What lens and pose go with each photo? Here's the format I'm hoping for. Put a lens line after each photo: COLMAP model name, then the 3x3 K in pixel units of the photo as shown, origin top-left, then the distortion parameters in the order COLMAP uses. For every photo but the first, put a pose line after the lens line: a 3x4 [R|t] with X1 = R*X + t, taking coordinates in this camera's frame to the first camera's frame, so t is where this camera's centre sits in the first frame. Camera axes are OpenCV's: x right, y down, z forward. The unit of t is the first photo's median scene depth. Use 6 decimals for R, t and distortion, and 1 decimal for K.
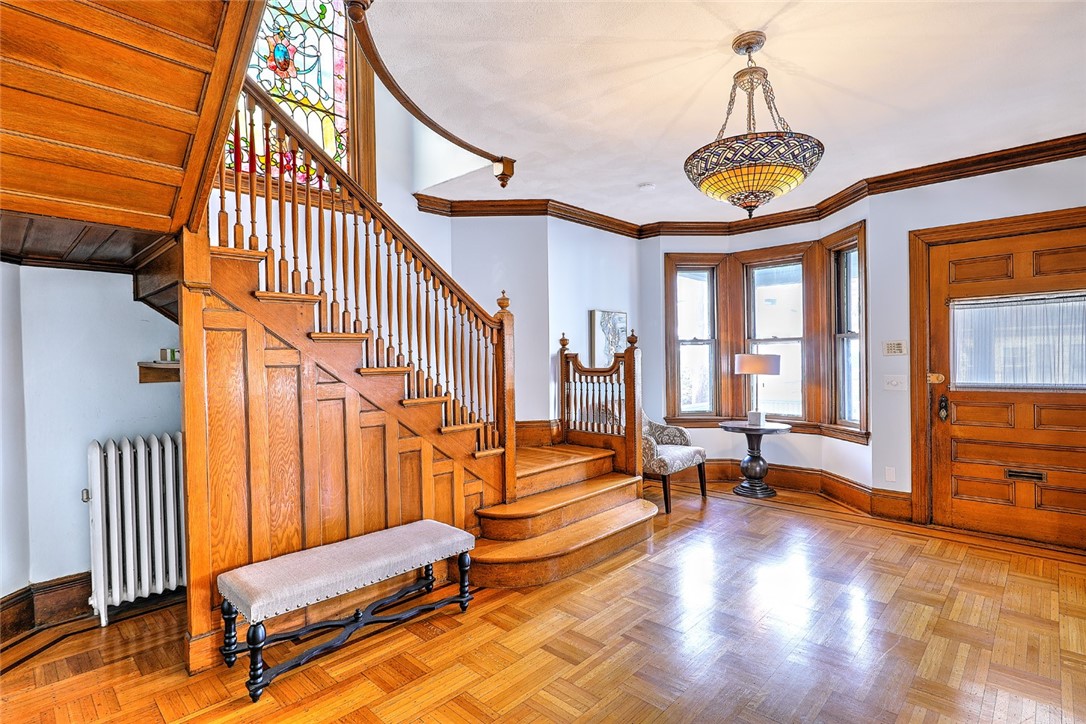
lens RADIAL K [[519.5, 0, 543.4], [0, 519.5, 359.7], [0, 0, 1]] dist [-0.064173, -0.002339]
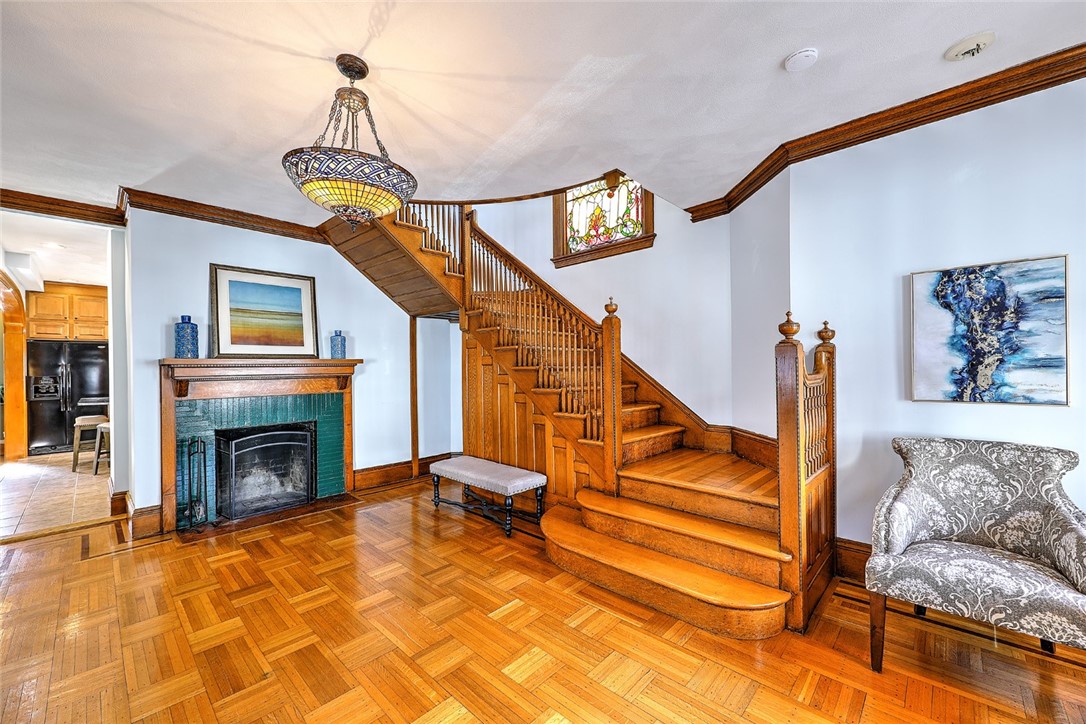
lens RADIAL K [[432.3, 0, 559.2], [0, 432.3, 368.8], [0, 0, 1]] dist [-0.003394, 0.000433]
pose [[0.030383, 0.015403, -0.999420, 0.819827], [0.000497, 0.999881, 0.015426, 0.001658], [0.999538, -0.000965, 0.030372, 0.869963]]
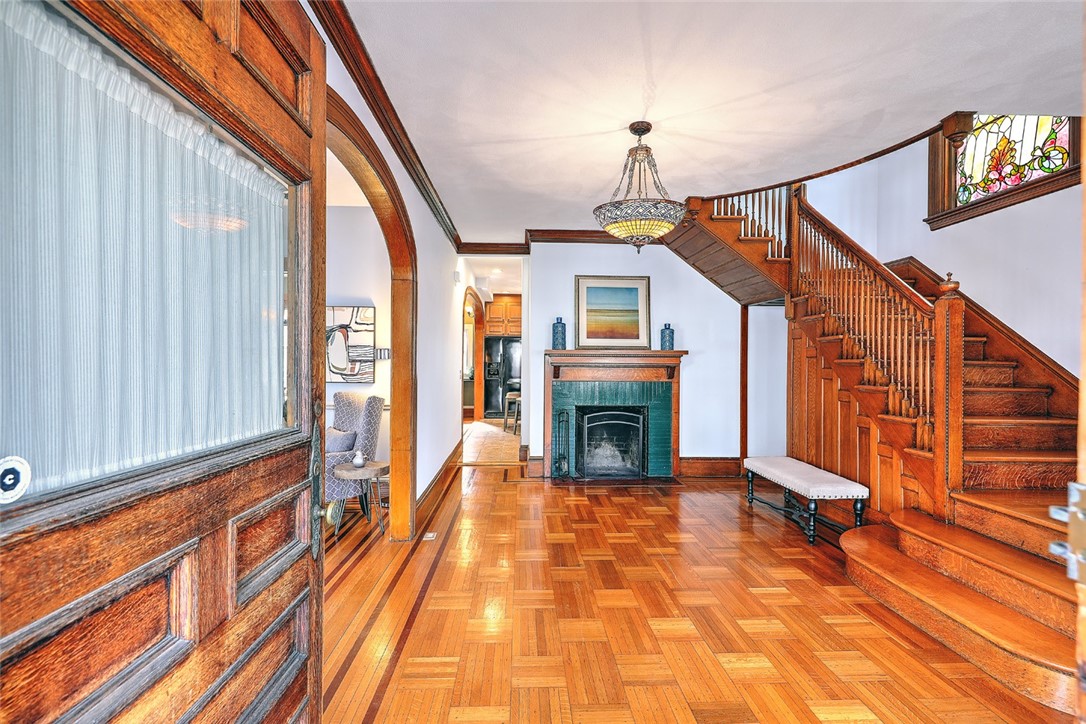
lens RADIAL K [[519.5, 0, 544.4], [0, 519.5, 369.7], [0, 0, 1]] dist [-0.064173, -0.002339]
pose [[-0.680769, 0.018122, -0.732274, 0.981680], [-0.007490, 0.999469, 0.031697, 0.004547], [0.732460, 0.027063, -0.680272, 1.074281]]
